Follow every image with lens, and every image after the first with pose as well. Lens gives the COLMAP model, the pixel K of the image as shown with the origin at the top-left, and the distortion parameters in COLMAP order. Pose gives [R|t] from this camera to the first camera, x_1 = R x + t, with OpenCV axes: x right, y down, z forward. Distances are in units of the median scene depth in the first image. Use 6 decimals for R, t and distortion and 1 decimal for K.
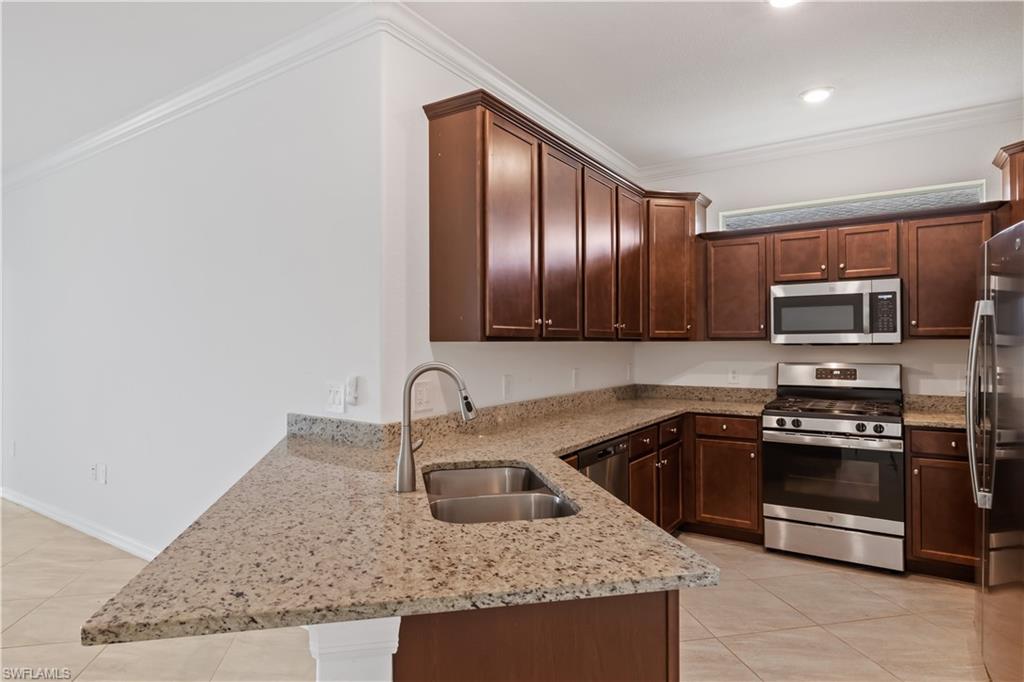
lens RADIAL K [[575.9, 0, 511.1], [0, 575.9, 332.5], [0, 0, 1]] dist [0.000016, 0.000053]
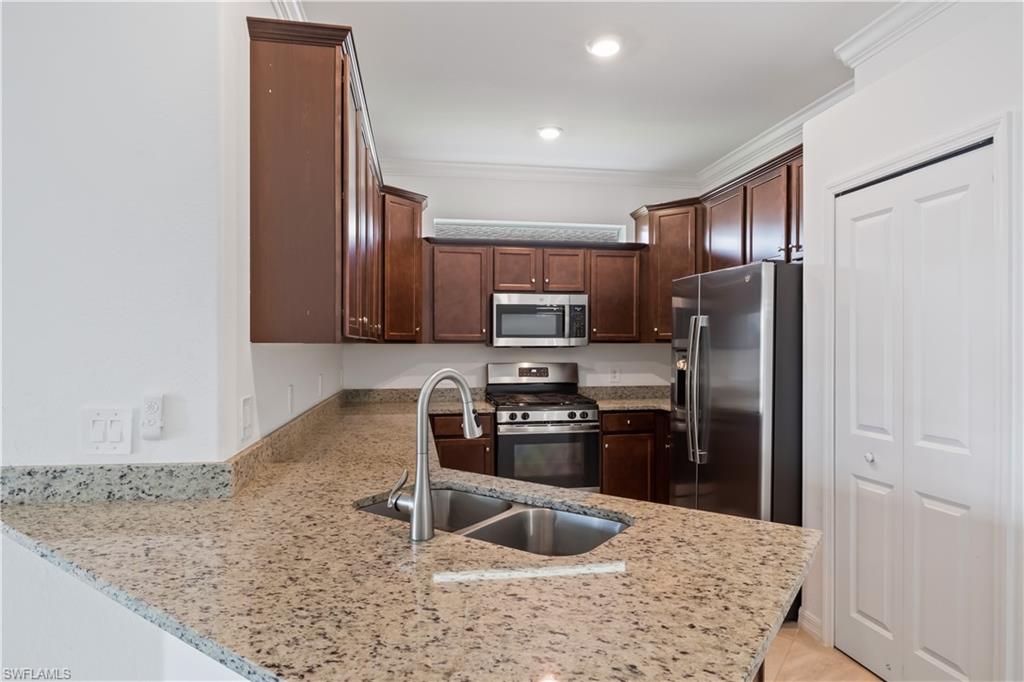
lens RADIAL K [[584.1, 0, 512.0], [0, 584.1, 341.0], [0, 0, 1]] dist [-0.000711, -0.000386]
pose [[0.727657, 0.008484, 0.685889, -0.332567], [-0.015743, 0.999867, 0.004333, 0.004462], [-0.685761, -0.013951, 0.727693, 0.188753]]
